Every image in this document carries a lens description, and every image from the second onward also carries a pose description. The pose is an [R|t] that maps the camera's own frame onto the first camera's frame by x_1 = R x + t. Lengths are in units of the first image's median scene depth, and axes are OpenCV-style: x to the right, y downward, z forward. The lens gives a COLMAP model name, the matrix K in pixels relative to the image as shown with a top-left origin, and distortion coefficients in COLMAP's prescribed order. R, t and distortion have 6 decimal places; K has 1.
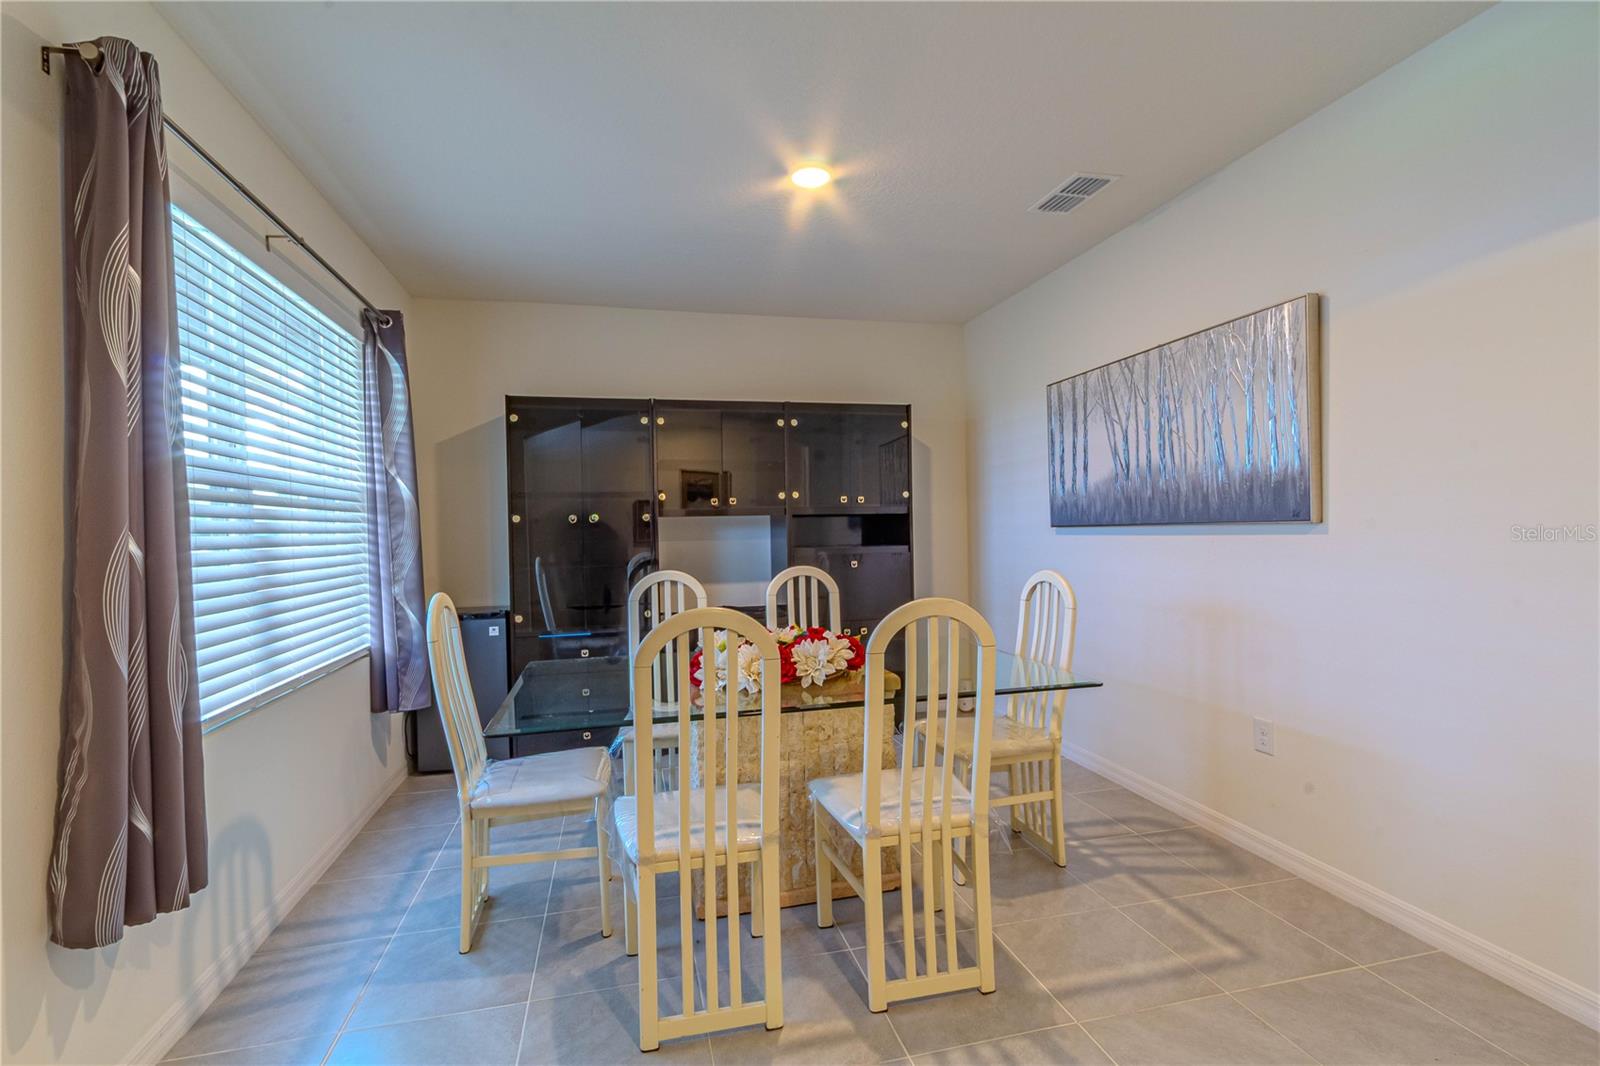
lens RADIAL K [[725.6, 0, 793.0], [0, 725.6, 544.3], [0, 0, 1]] dist [0.003877, -0.000757]
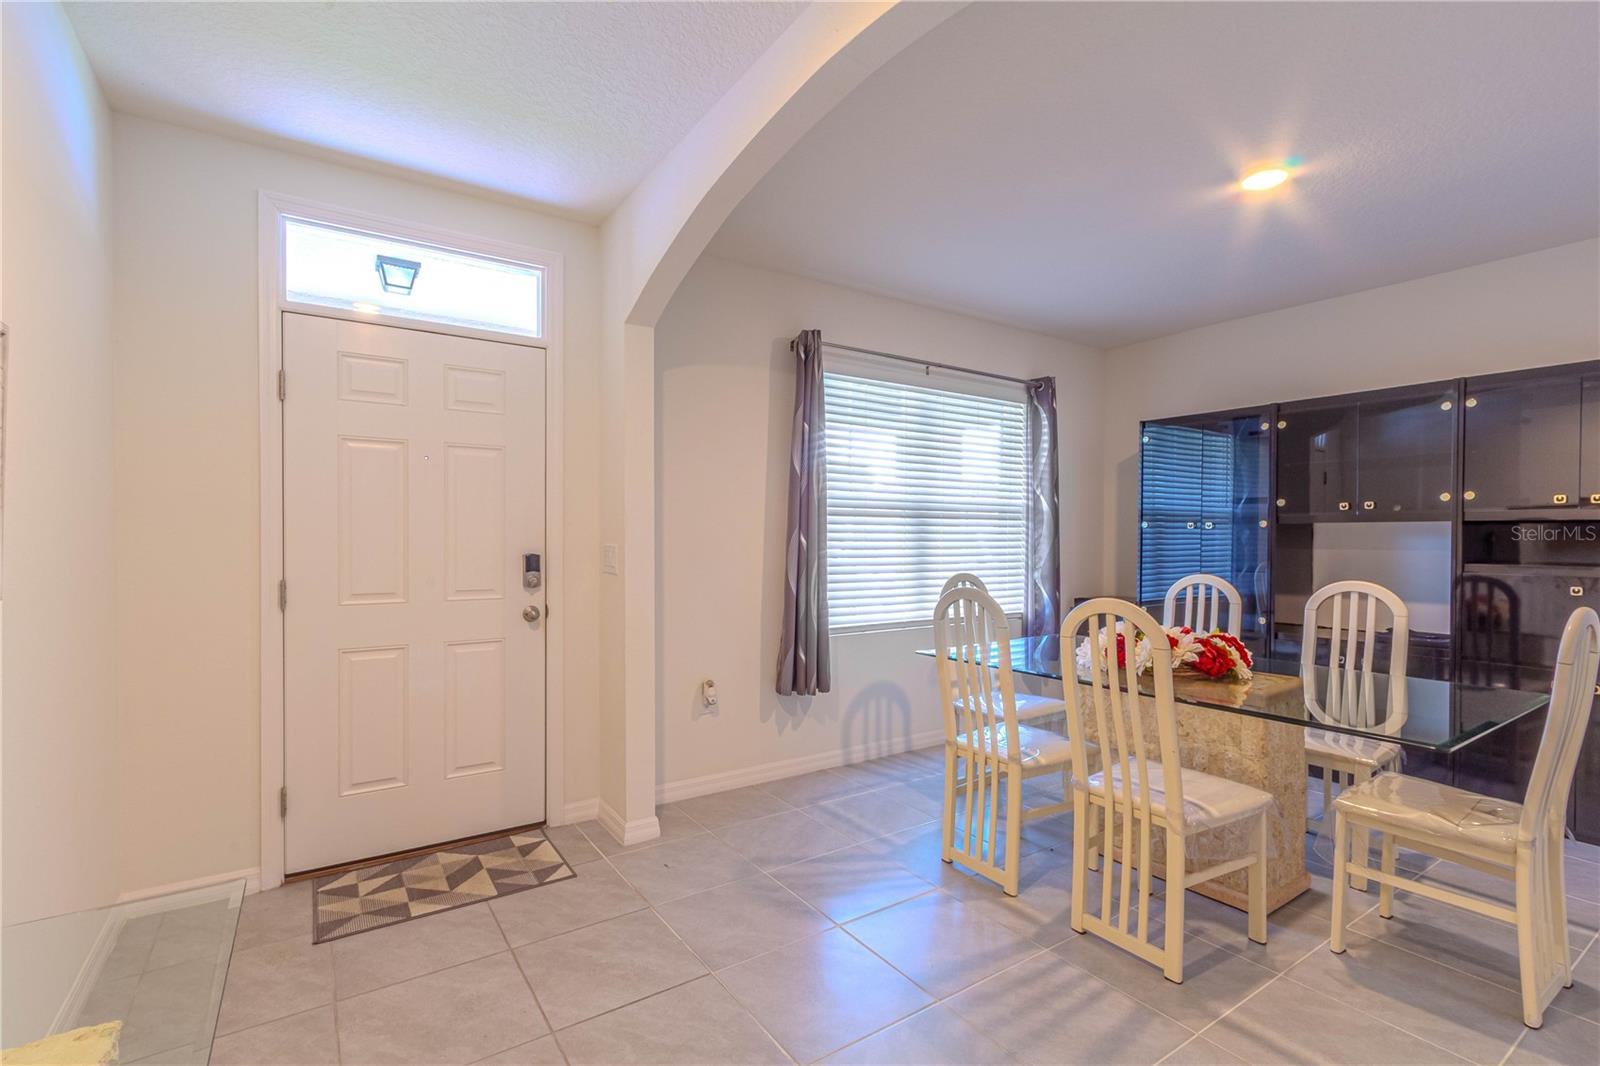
lens RADIAL K [[725.6, 0, 793.0], [0, 725.6, 544.3], [0, 0, 1]] dist [0.003877, -0.000757]
pose [[0.346167, 0.029775, -0.937700, 0.617737], [-0.028032, 0.999378, 0.021385, -0.014149], [0.937754, 0.018883, 0.346787, 0.061949]]
